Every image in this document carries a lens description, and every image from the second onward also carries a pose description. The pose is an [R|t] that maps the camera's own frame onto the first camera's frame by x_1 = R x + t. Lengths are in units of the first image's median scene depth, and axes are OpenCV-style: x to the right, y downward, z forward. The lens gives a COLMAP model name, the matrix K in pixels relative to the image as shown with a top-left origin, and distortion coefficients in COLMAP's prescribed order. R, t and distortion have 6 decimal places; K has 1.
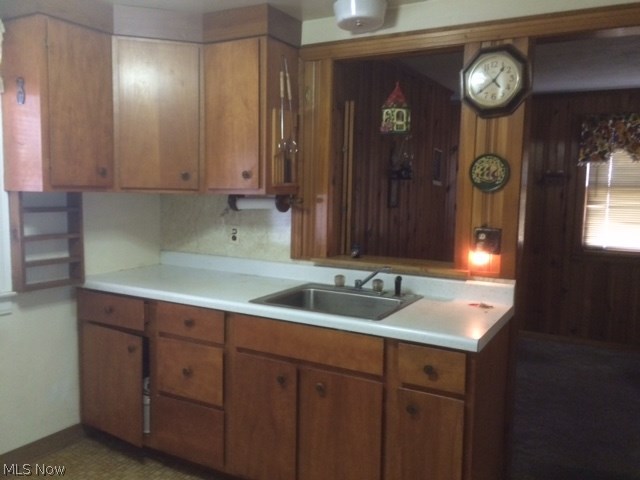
lens RADIAL K [[553.6, 0, 316.5], [0, 553.6, 236.9], [0, 0, 1]] dist [0.057003, -0.059796]
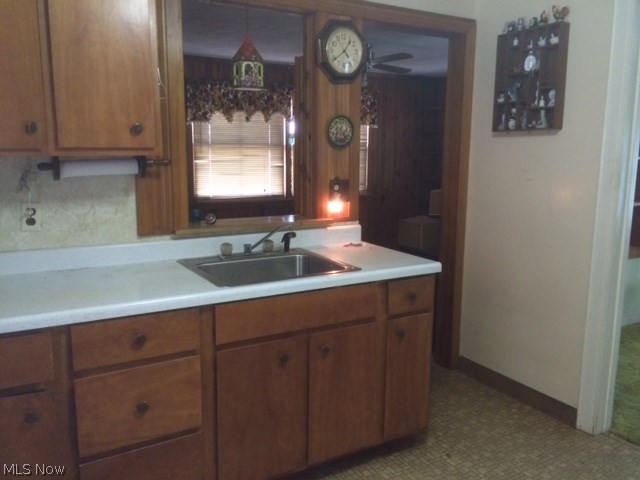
lens RADIAL K [[553.6, 0, 318.4], [0, 553.6, 241.6], [0, 0, 1]] dist [0.057003, -0.059796]
pose [[0.482631, -0.155800, 0.861855, -0.663595], [0.081896, 0.987767, 0.132701, -0.041586], [-0.871986, 0.006537, 0.489487, 0.420694]]
